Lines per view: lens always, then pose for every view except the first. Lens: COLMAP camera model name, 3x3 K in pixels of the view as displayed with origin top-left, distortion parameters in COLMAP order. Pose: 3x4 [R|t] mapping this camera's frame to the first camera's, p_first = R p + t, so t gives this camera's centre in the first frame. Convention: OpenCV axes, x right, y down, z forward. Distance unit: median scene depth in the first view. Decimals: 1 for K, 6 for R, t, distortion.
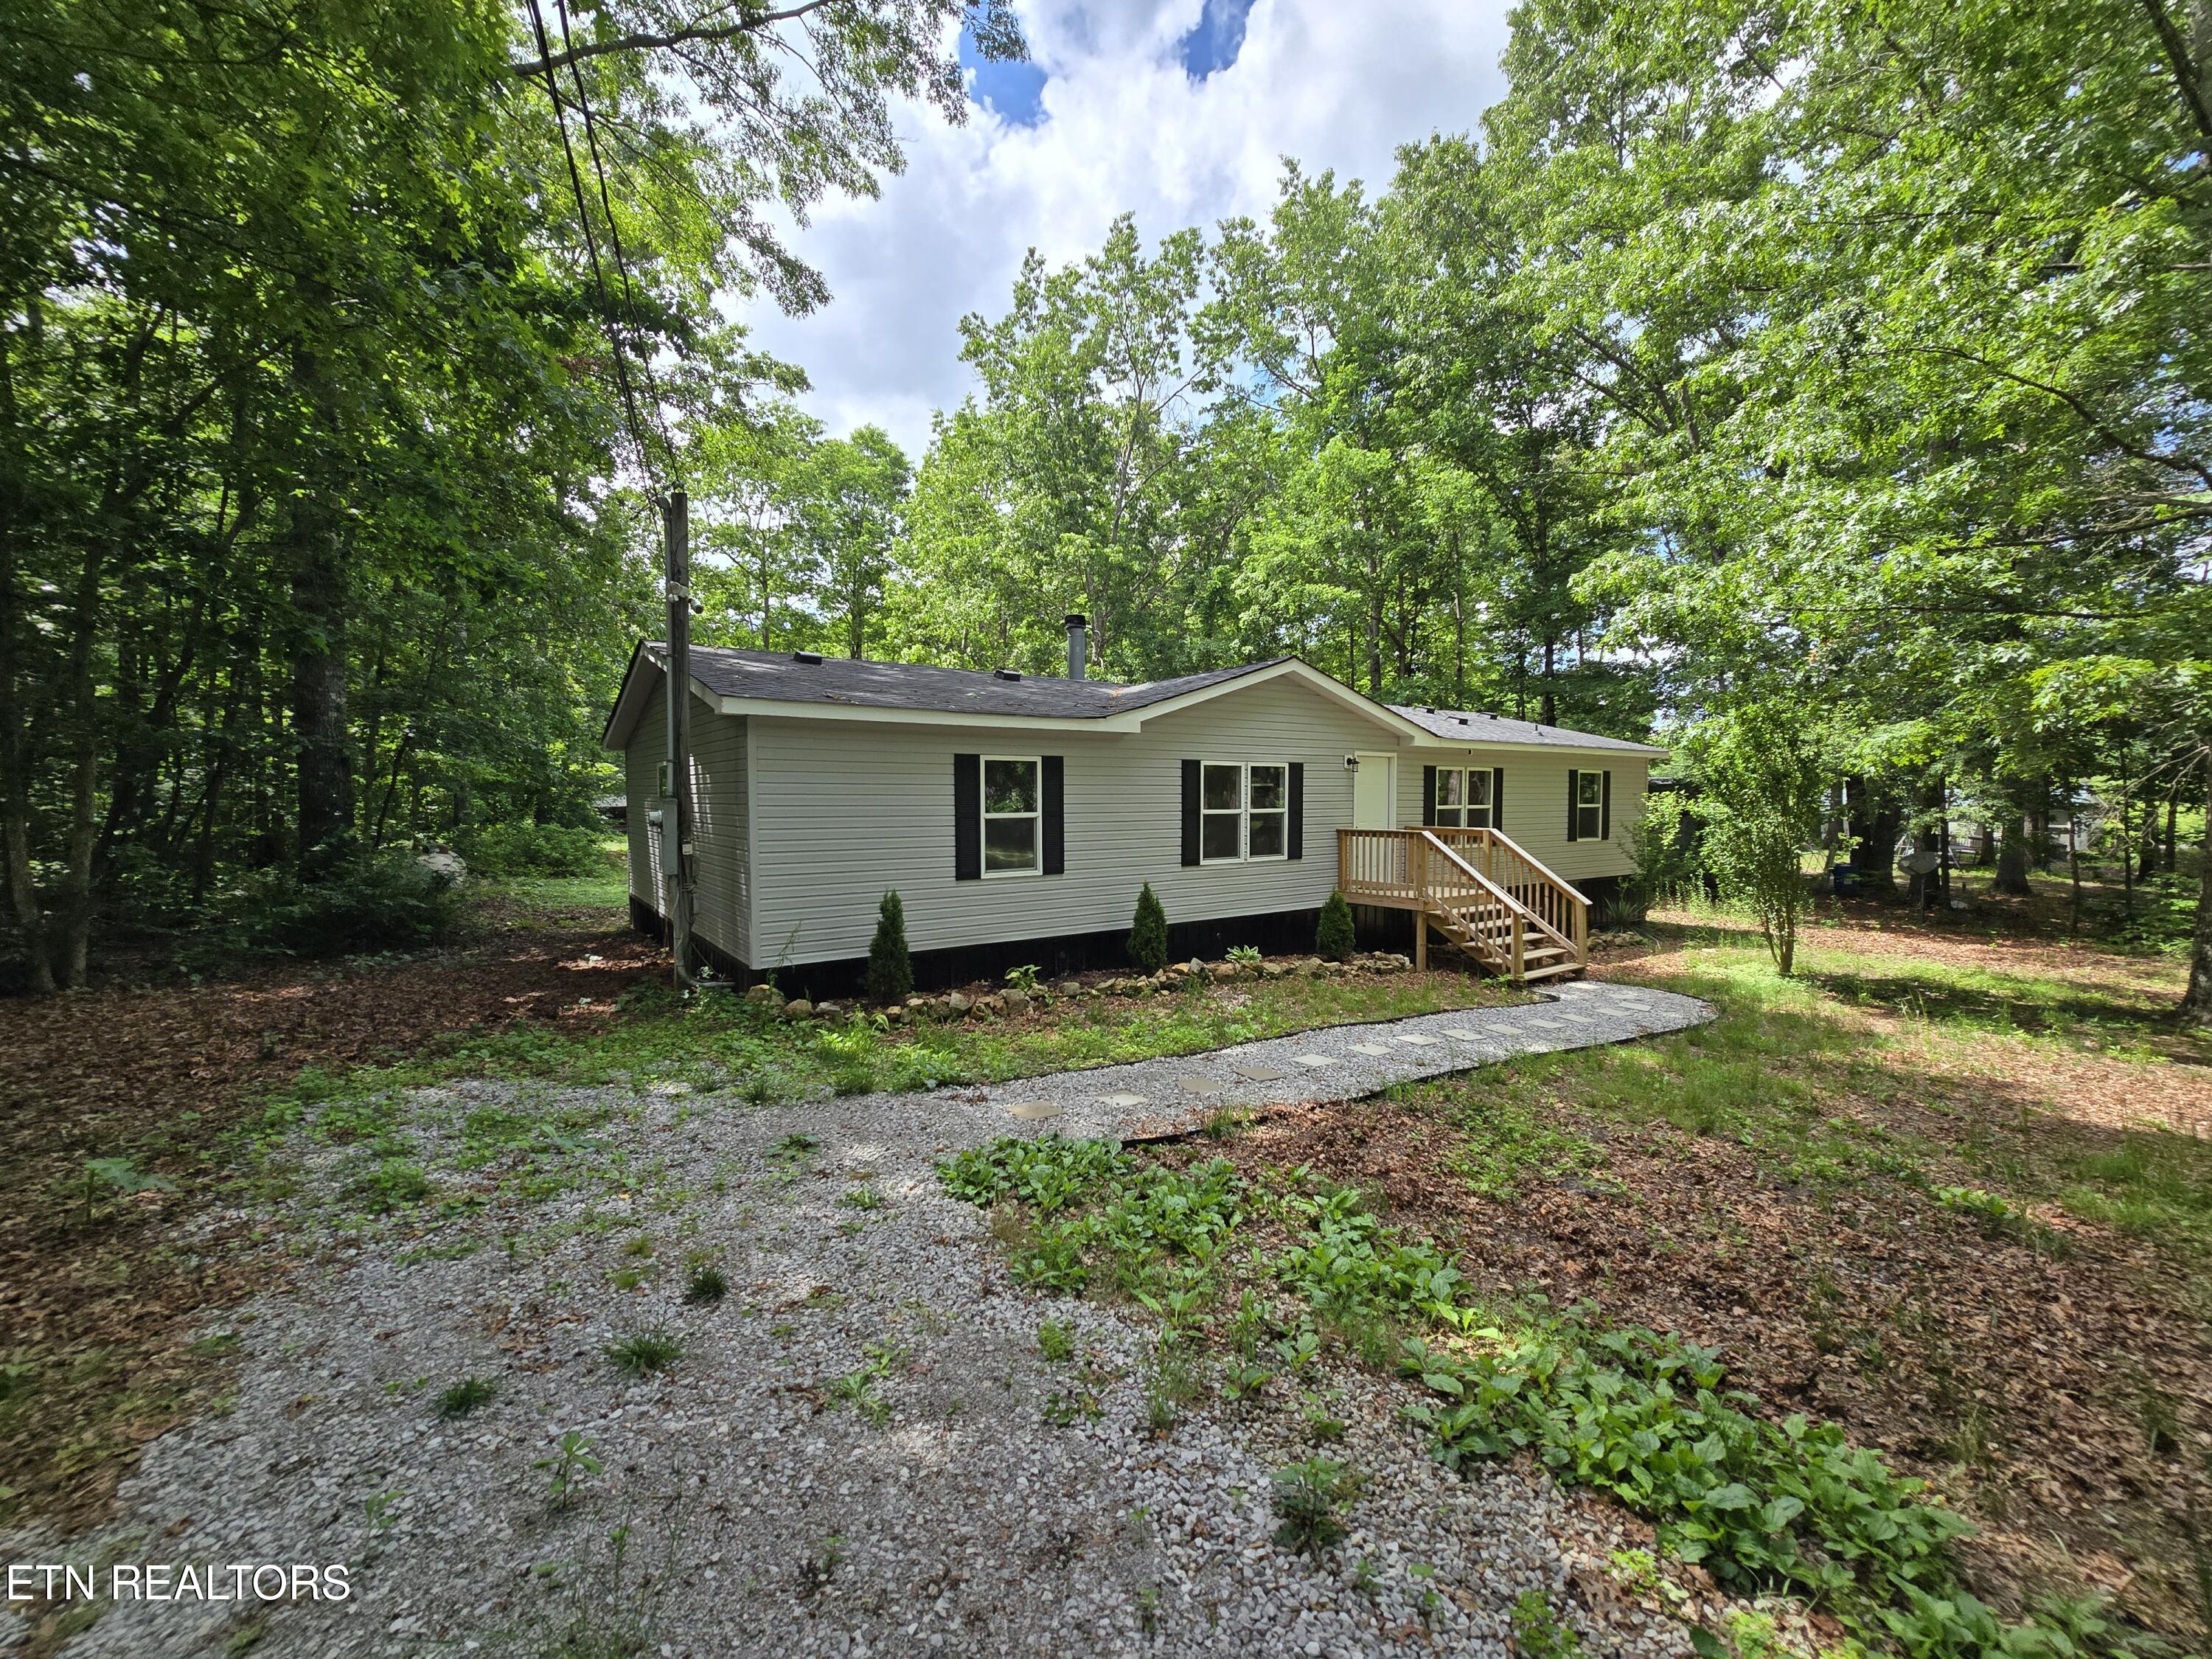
lens RADIAL K [[916.7, 0, 1106.0], [0, 916.7, 829.5], [0, 0, 1]] dist [0.025512, -0.018312]
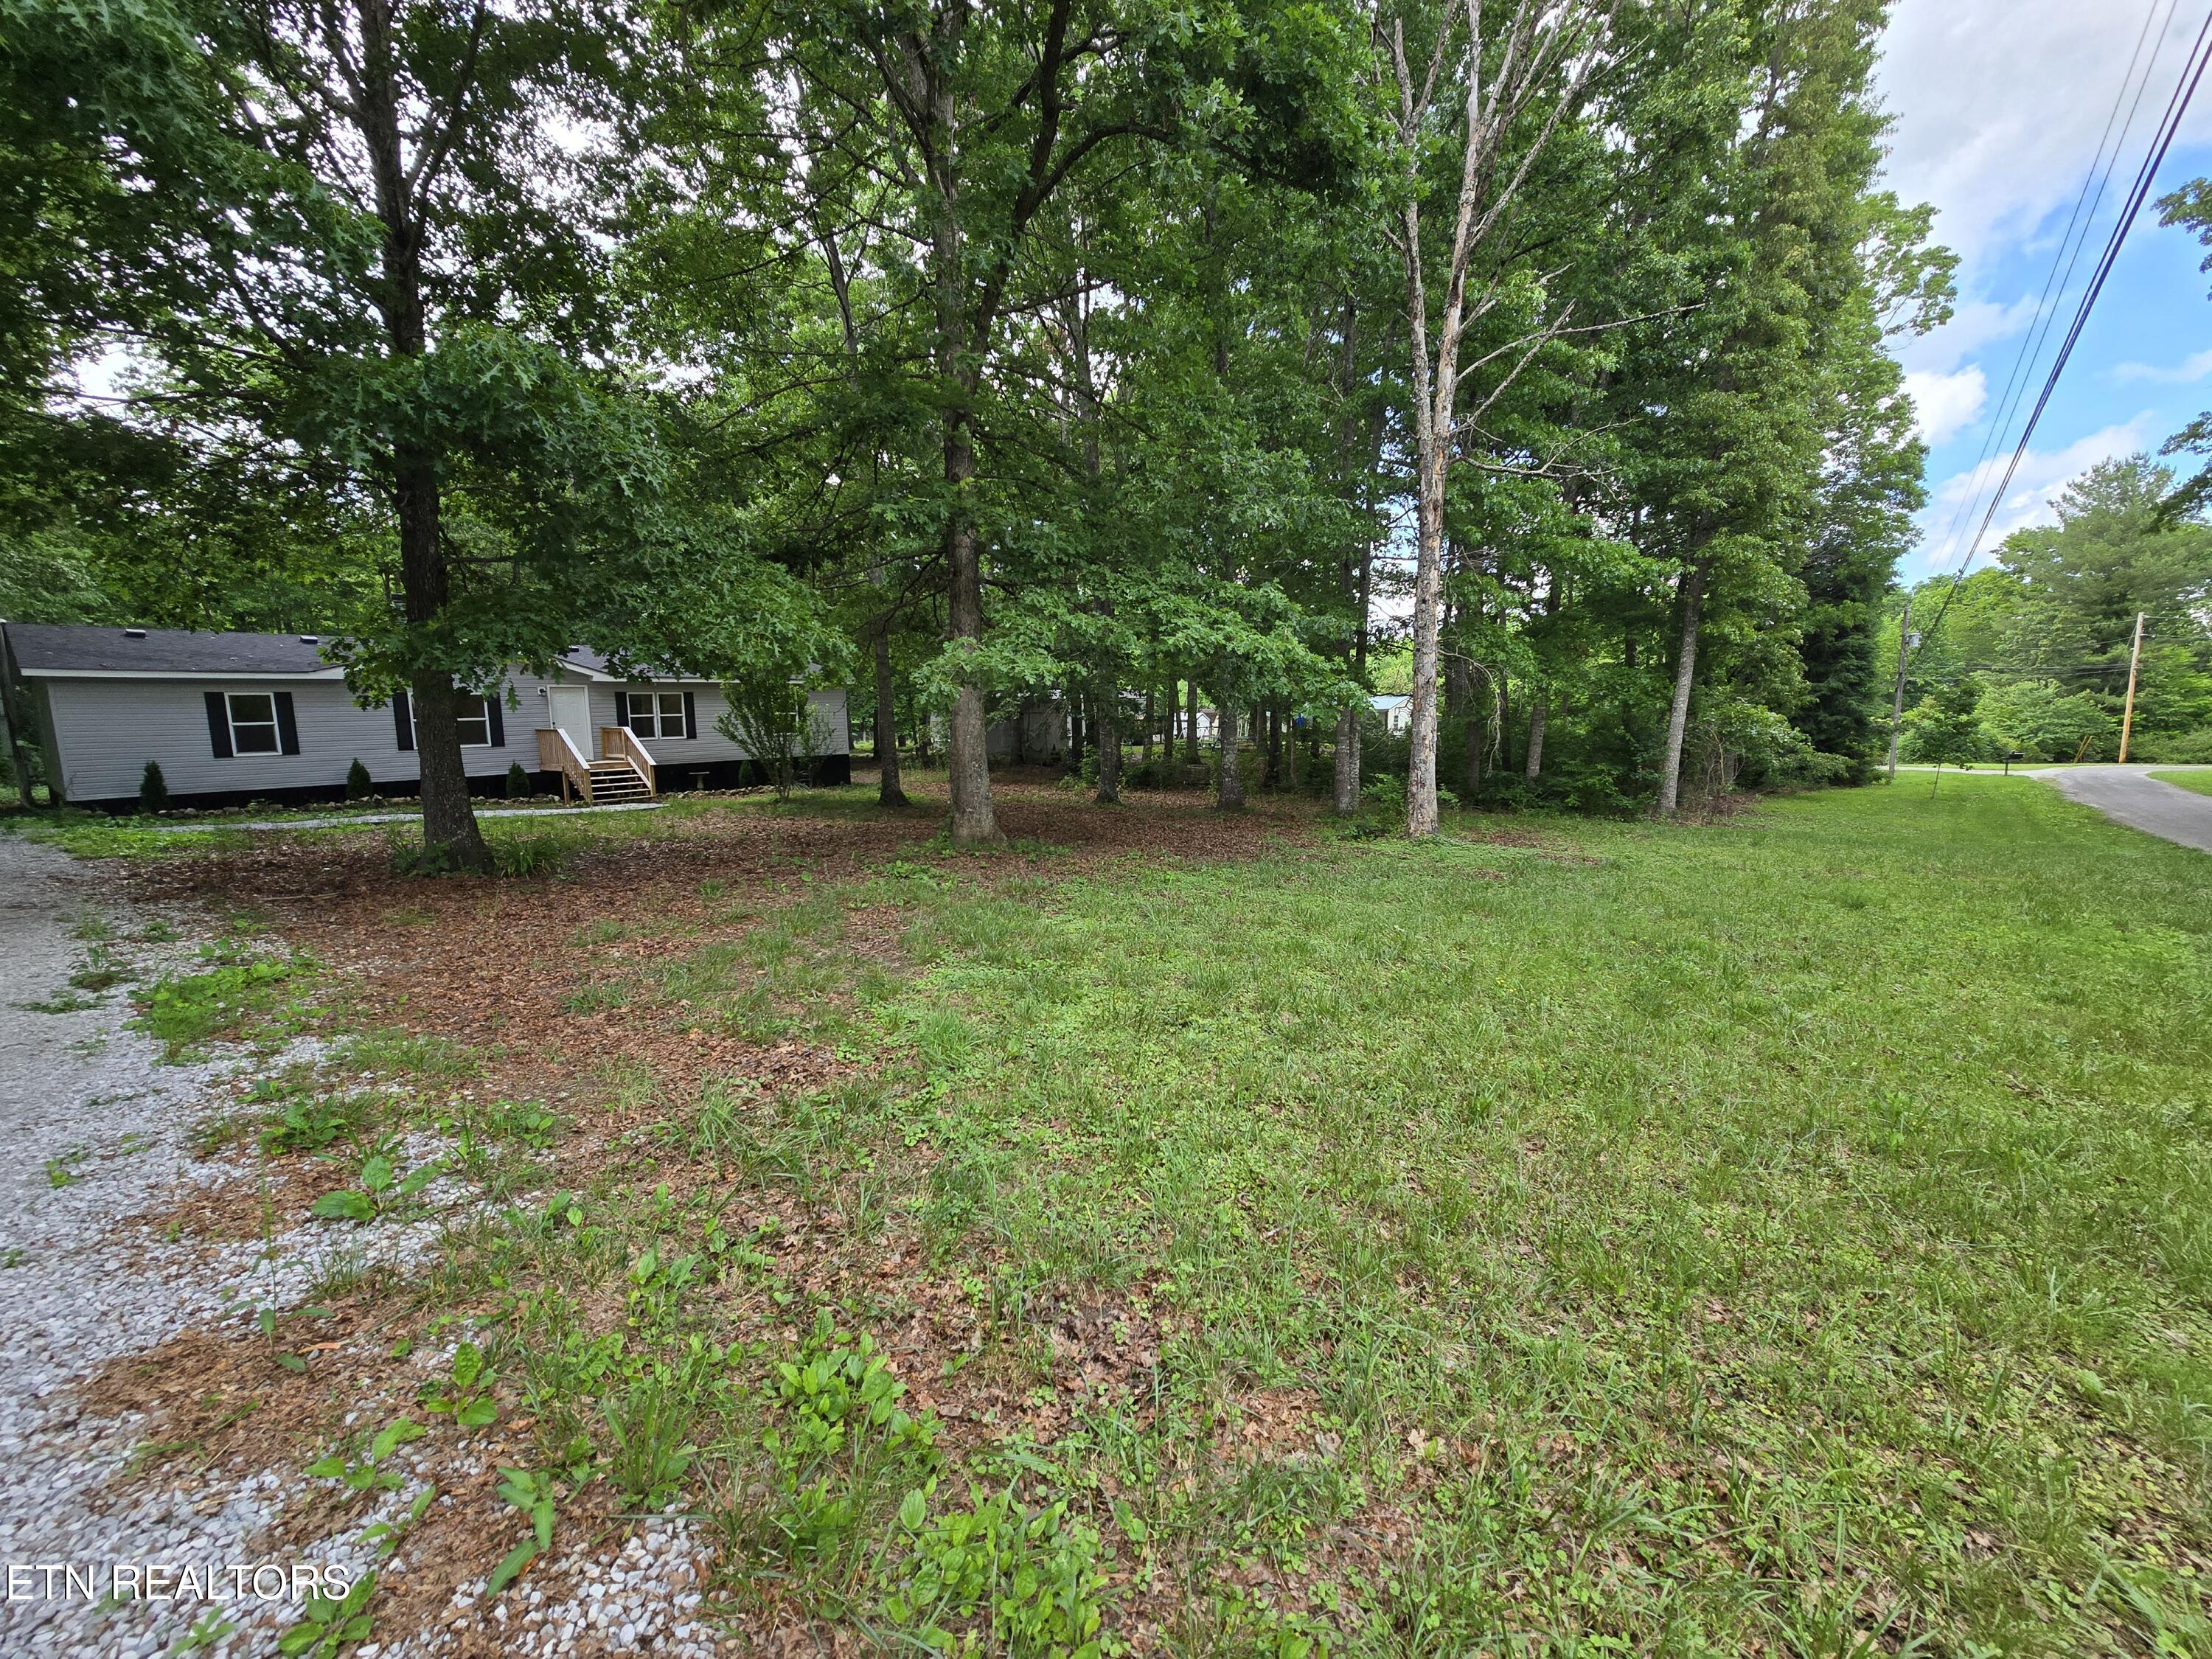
lens RADIAL K [[903.1, 0, 1106.0], [0, 903.1, 829.5], [0, 0, 1]] dist [-0.000946, -0.000062]
pose [[0.956377, -0.041630, 0.289153, 1.016009], [0.009427, 0.993677, 0.111881, 0.009589], [-0.291983, -0.104275, 0.950722, -1.307466]]
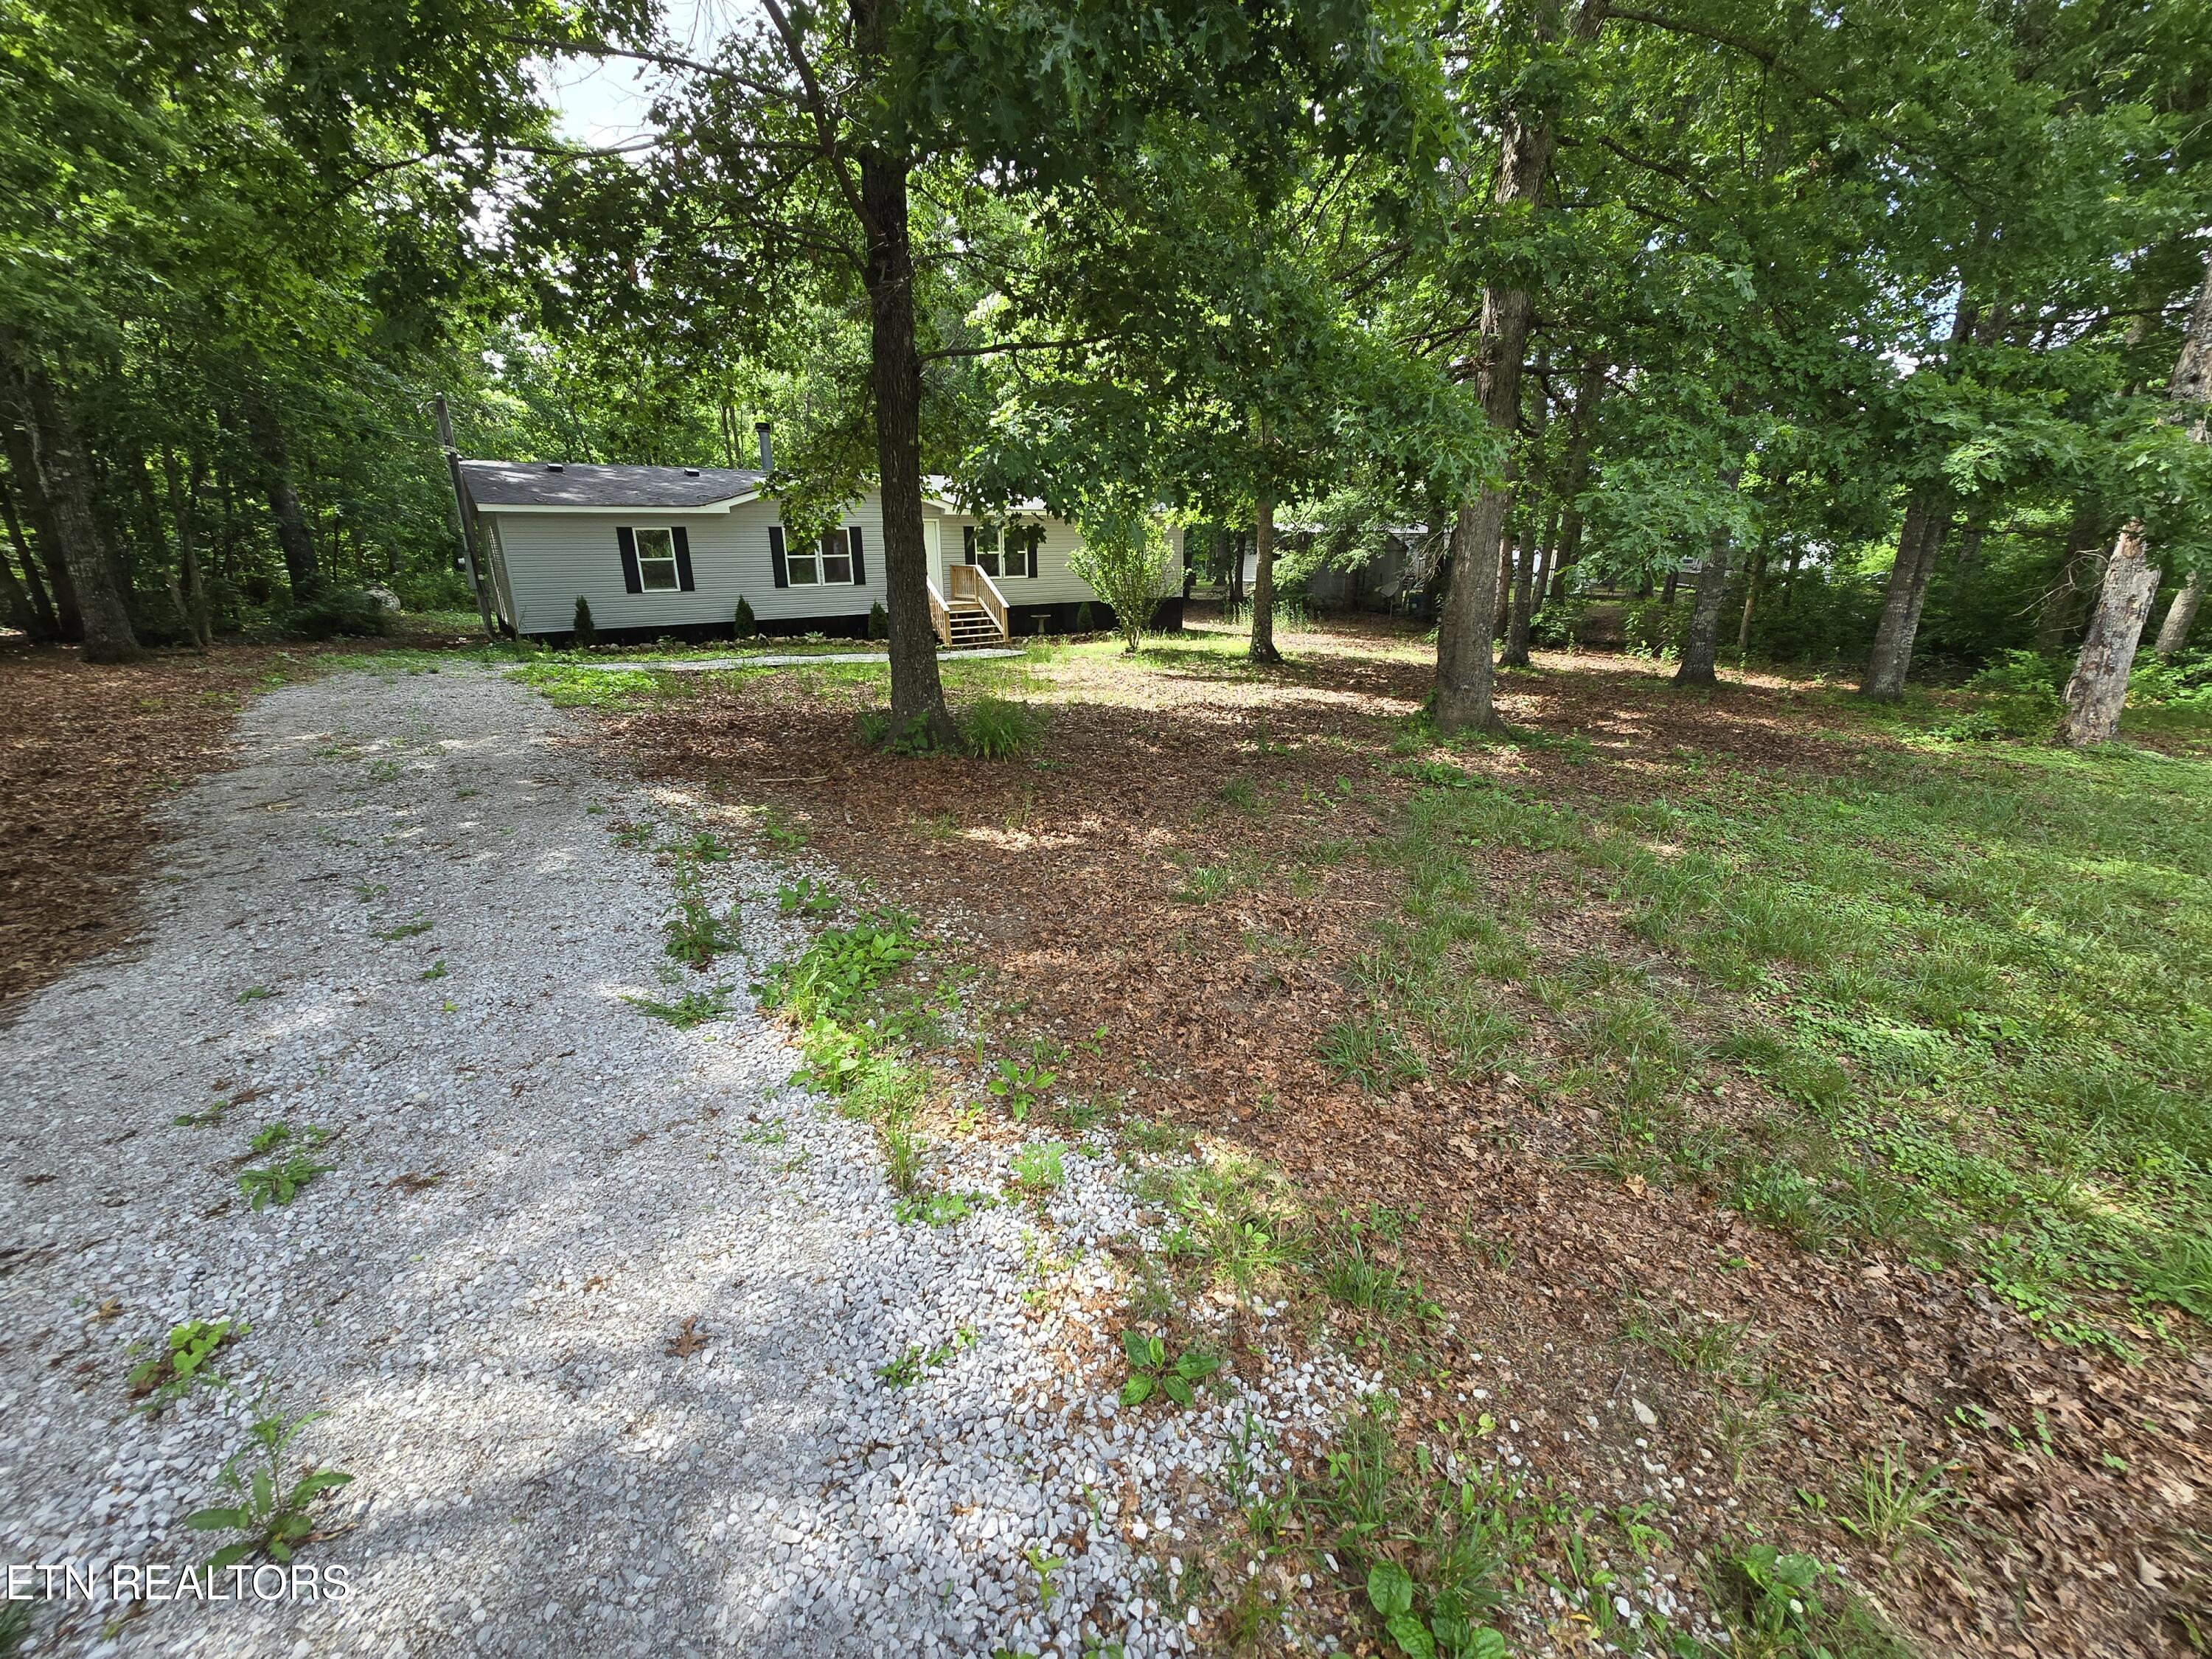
lens RADIAL K [[903.1, 0, 1106.0], [0, 903.1, 829.5], [0, 0, 1]] dist [-0.000946, -0.000062]
pose [[0.999590, -0.007342, 0.027680, 0.770020], [-0.000758, 0.959458, 0.281849, -0.005752], [-0.028627, -0.281754, 0.959059, -1.006763]]
